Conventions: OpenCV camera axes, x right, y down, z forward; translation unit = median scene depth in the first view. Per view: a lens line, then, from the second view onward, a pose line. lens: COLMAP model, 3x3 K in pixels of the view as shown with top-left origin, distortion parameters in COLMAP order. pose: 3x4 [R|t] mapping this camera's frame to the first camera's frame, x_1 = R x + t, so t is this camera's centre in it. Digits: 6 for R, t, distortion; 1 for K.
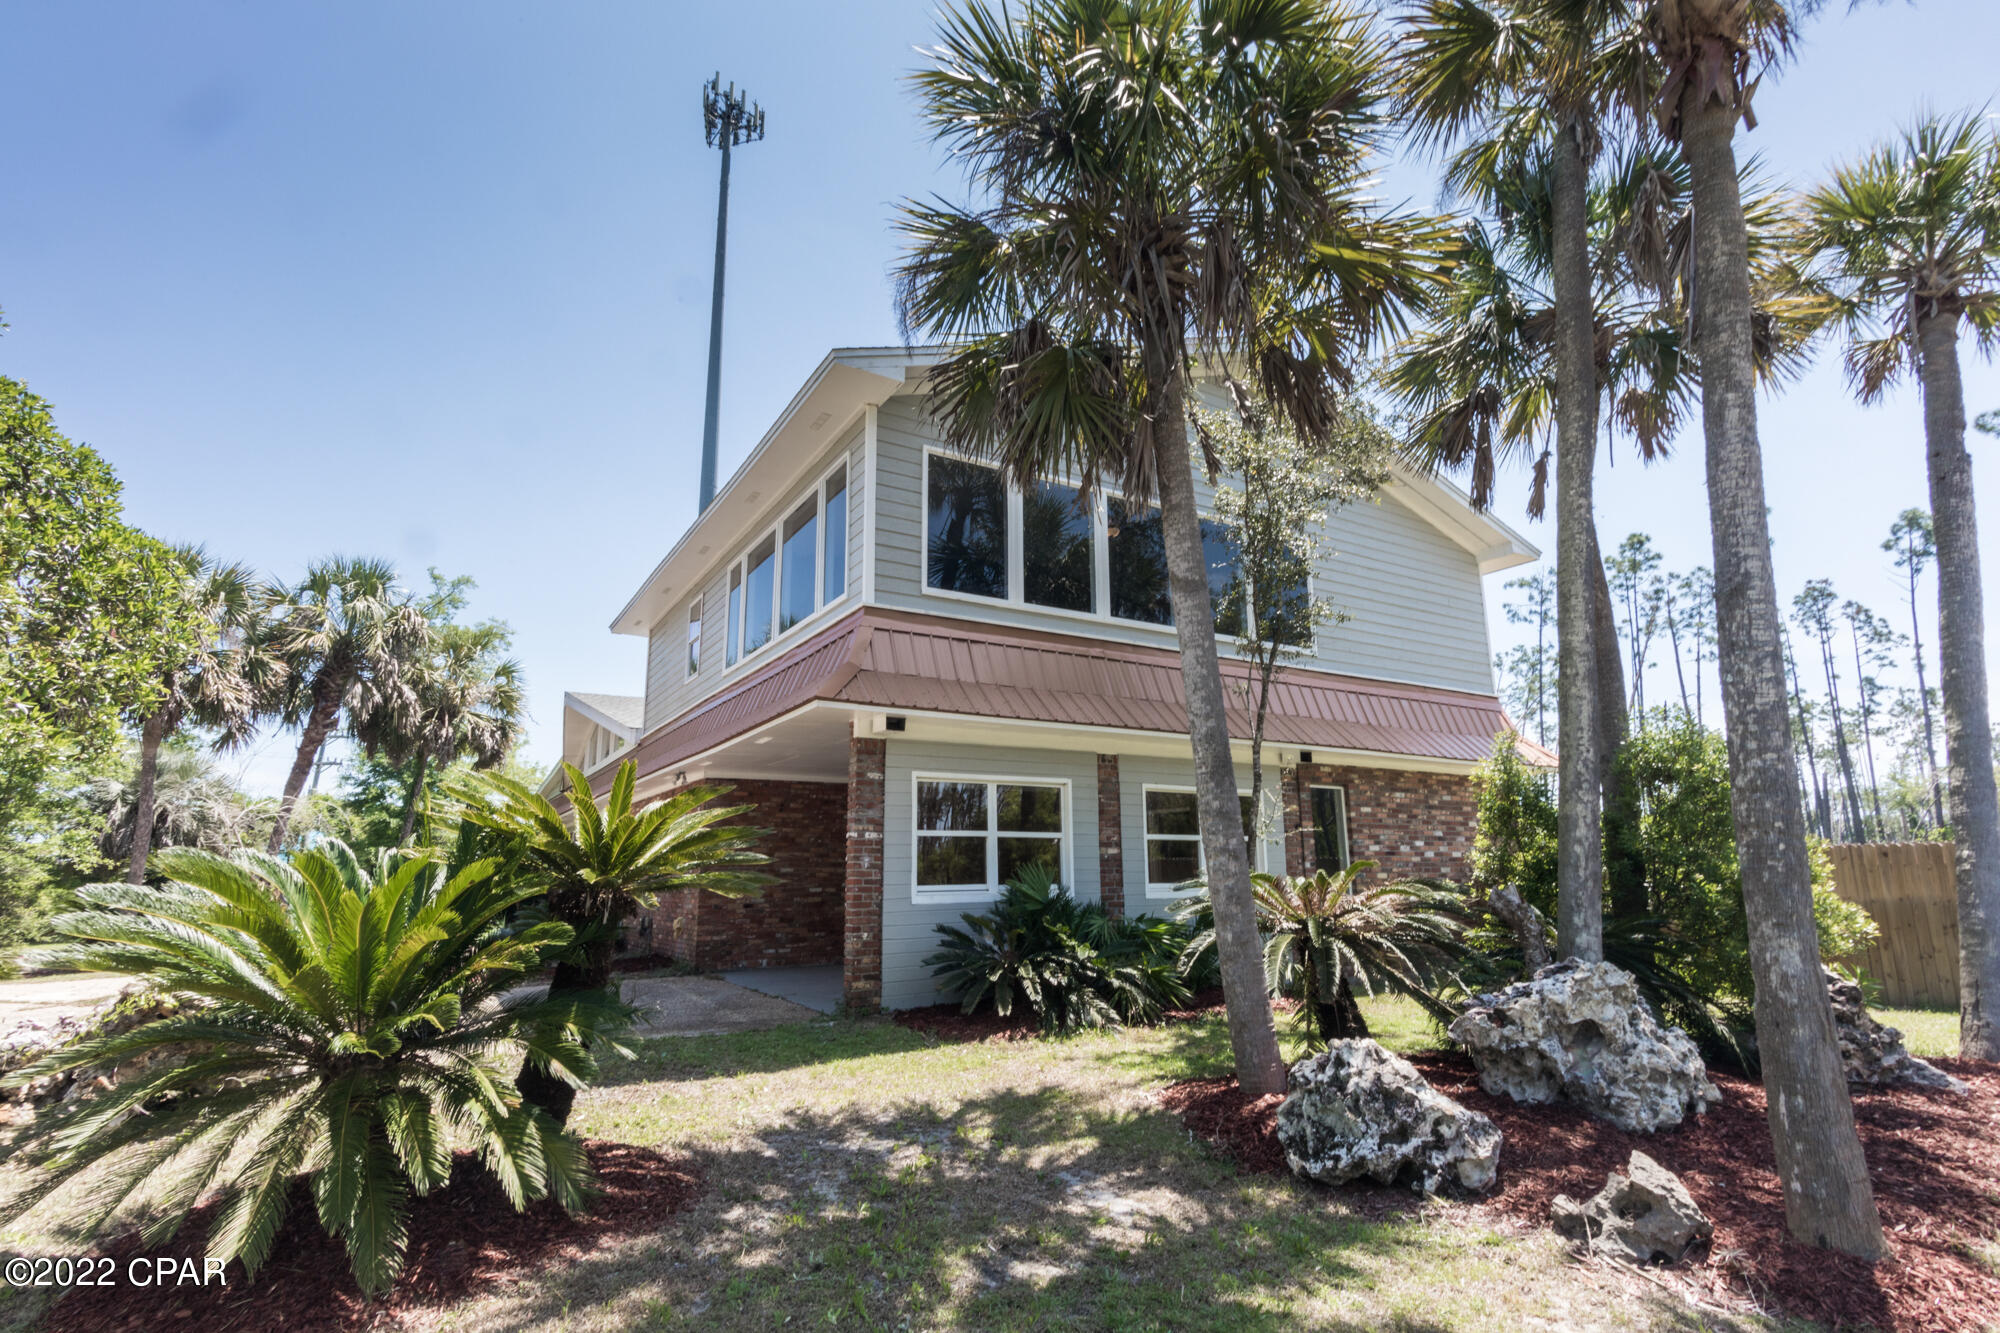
lens RADIAL K [[963.5, 0, 1001.2], [0, 963.5, 663.8], [0, 0, 1]] dist [0.002861, -0.000243]
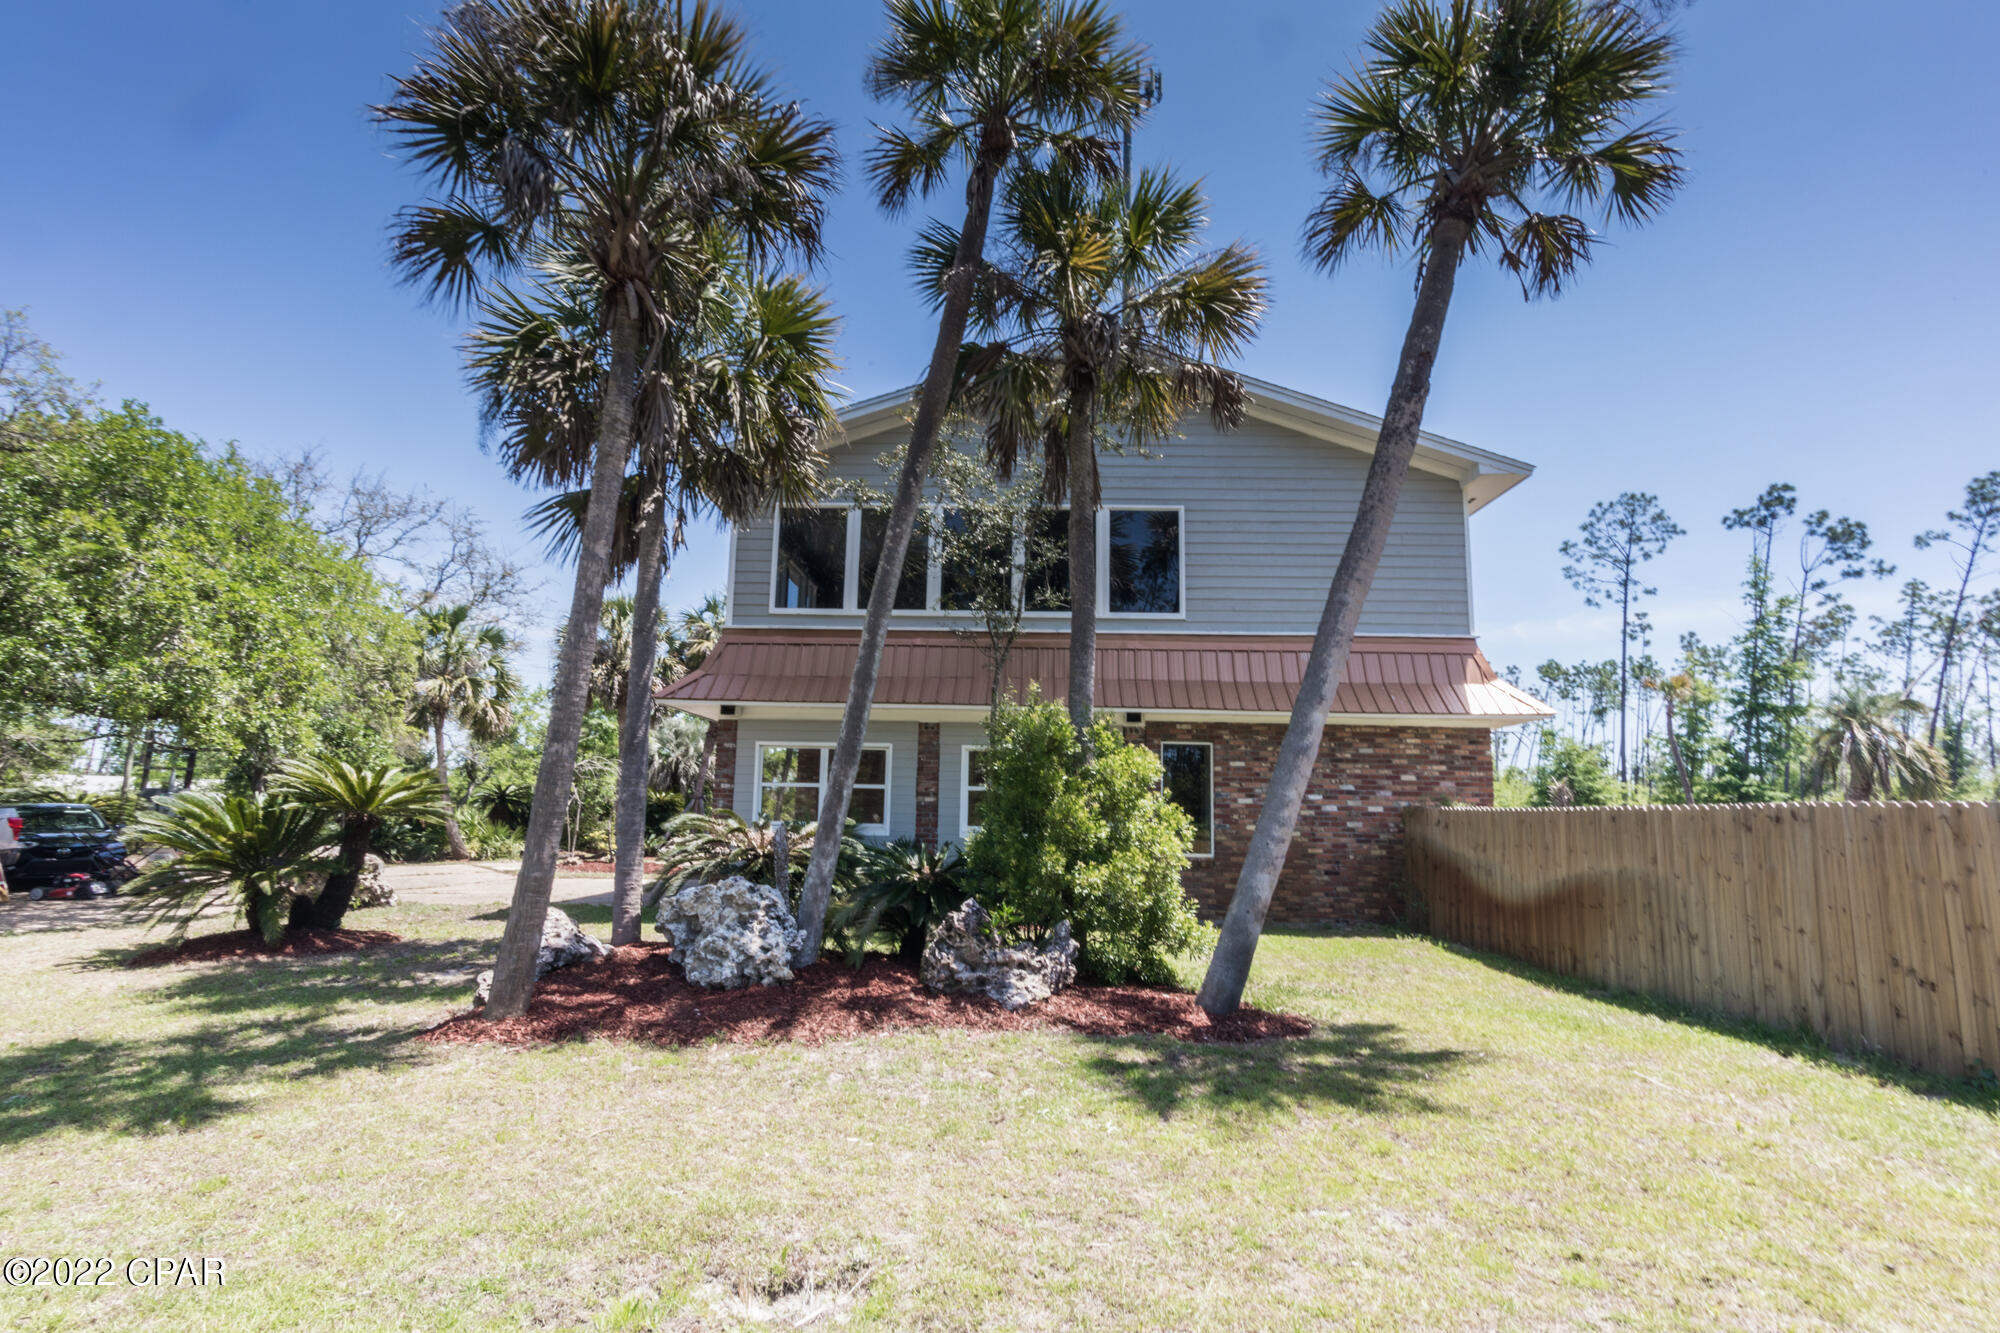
lens RADIAL K [[963.5, 0, 986.9], [0, 963.5, 670.8], [0, 0, 1]] dist [0.002861, -0.000243]
pose [[0.854899, -0.055523, -0.515814, 0.797907], [0.086058, 0.995659, 0.035456, -0.011053], [0.511606, -0.074701, 0.855967, -0.027842]]
